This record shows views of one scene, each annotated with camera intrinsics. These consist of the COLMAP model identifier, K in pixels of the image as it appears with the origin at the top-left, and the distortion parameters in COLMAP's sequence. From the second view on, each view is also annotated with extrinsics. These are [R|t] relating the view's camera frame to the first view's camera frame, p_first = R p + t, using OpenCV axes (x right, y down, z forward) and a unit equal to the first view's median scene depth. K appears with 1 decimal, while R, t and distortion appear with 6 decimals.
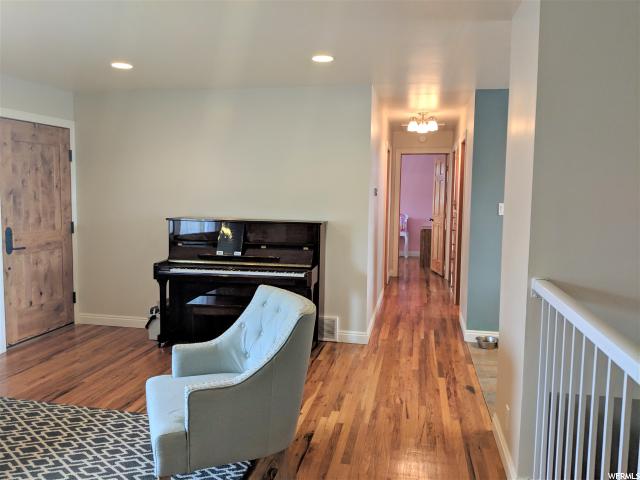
lens RADIAL K [[503.1, 0, 320.0], [0, 503.1, 240.0], [0, 0, 1]] dist [-0.032794, -0.004120]
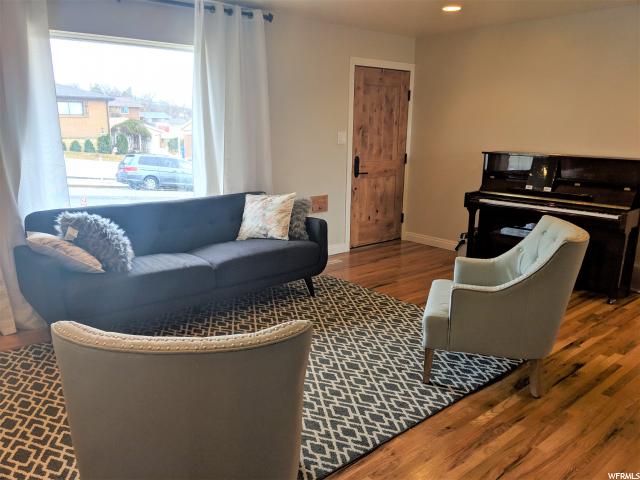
lens RADIAL K [[509.7, 0, 321.0], [0, 509.7, 247.5], [0, 0, 1]] dist [0.081592, -0.156426]
pose [[0.788162, 0.138245, -0.599741, 0.113952], [-0.057866, 0.986775, 0.151413, 0.012335], [0.612741, -0.084634, 0.785739, -0.105065]]
